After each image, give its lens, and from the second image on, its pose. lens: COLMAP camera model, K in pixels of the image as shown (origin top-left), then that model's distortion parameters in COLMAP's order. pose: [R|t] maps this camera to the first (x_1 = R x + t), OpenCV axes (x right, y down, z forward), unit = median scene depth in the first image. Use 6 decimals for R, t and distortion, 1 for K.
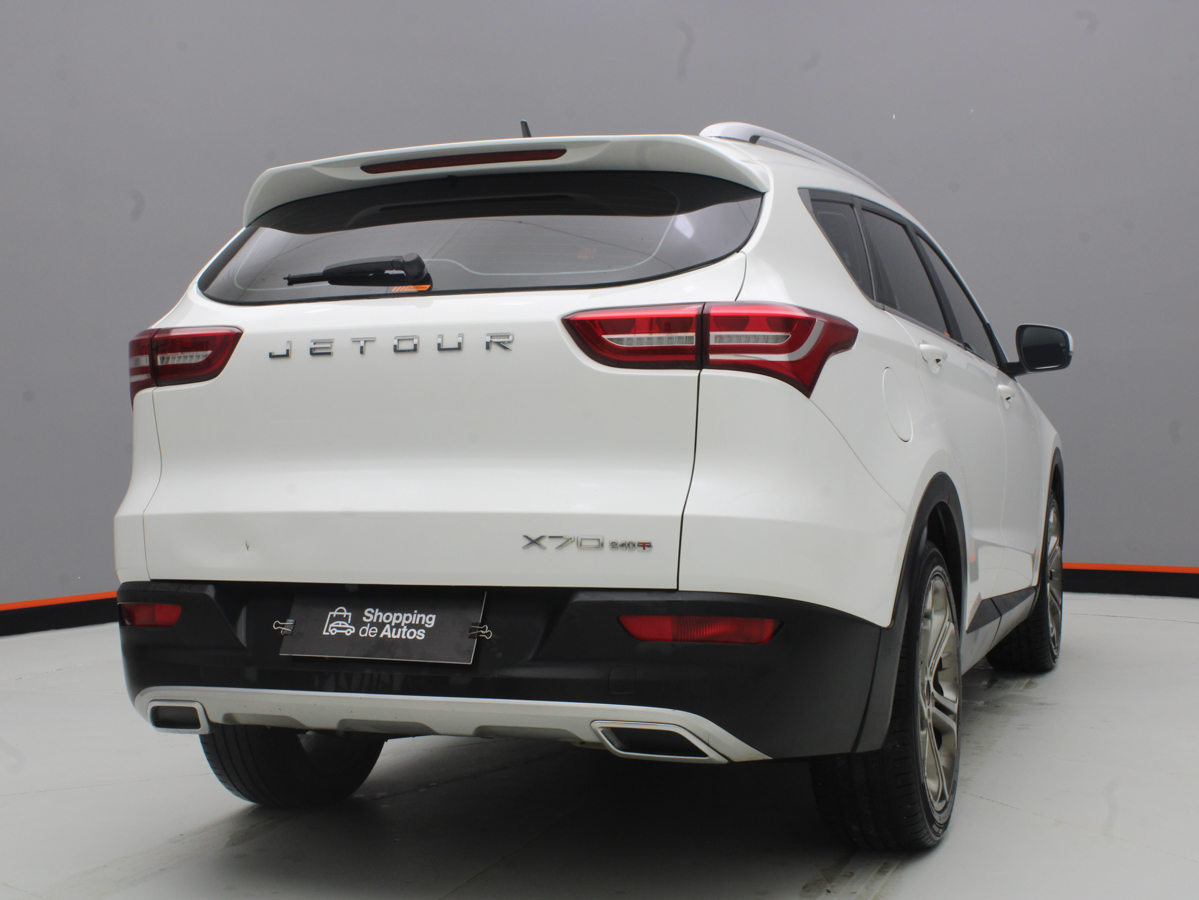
lens RADIAL K [[1585.2, 0, 599.5], [0, 1585.2, 450.0], [0, 0, 1]] dist [-0.041664, 0.043992]
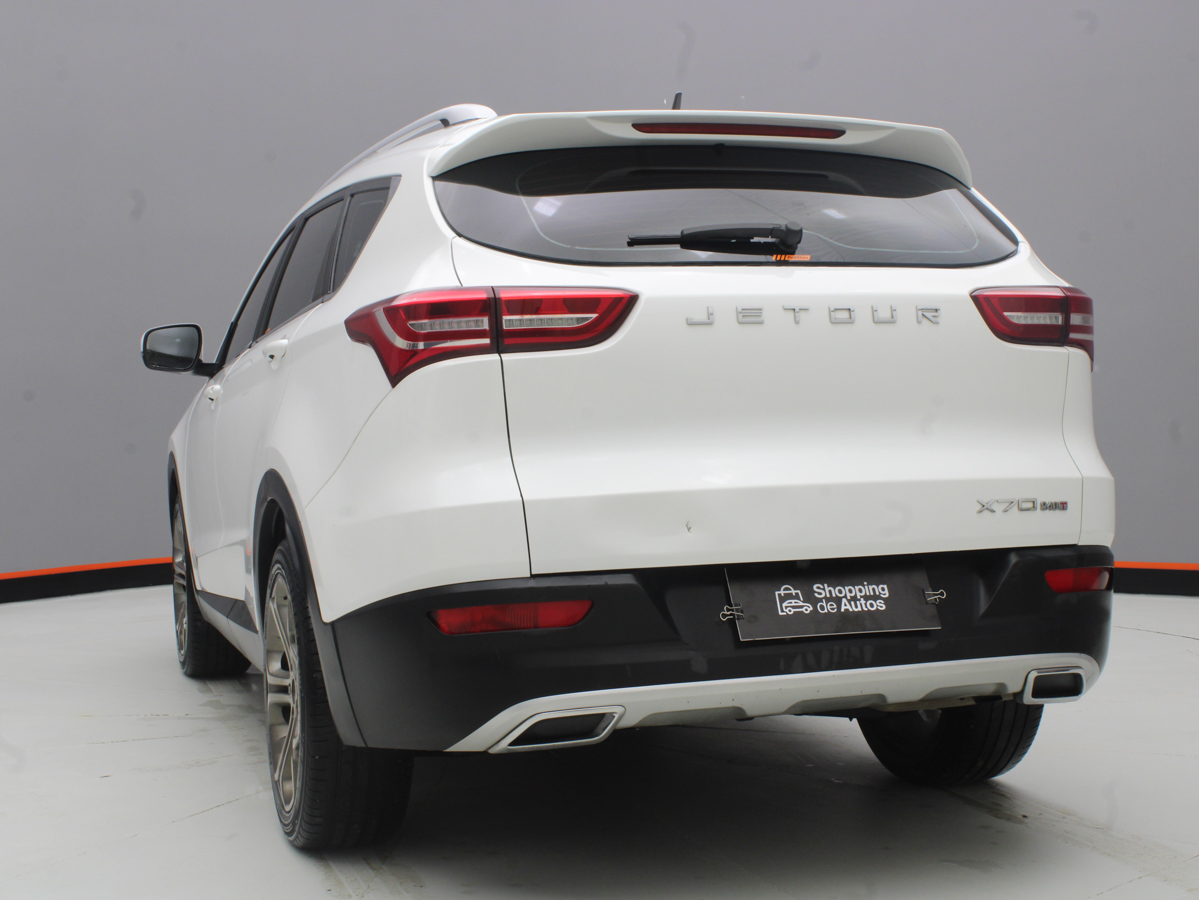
lens RADIAL K [[1606.1, 0, 599.5], [0, 1606.1, 450.0], [0, 0, 1]] dist [-0.014987, 0.000254]
pose [[0.796116, -0.016429, 0.604922, -0.847881], [0.018305, 0.999828, 0.003065, 0.011985], [-0.604868, 0.008633, 0.796279, 0.292838]]
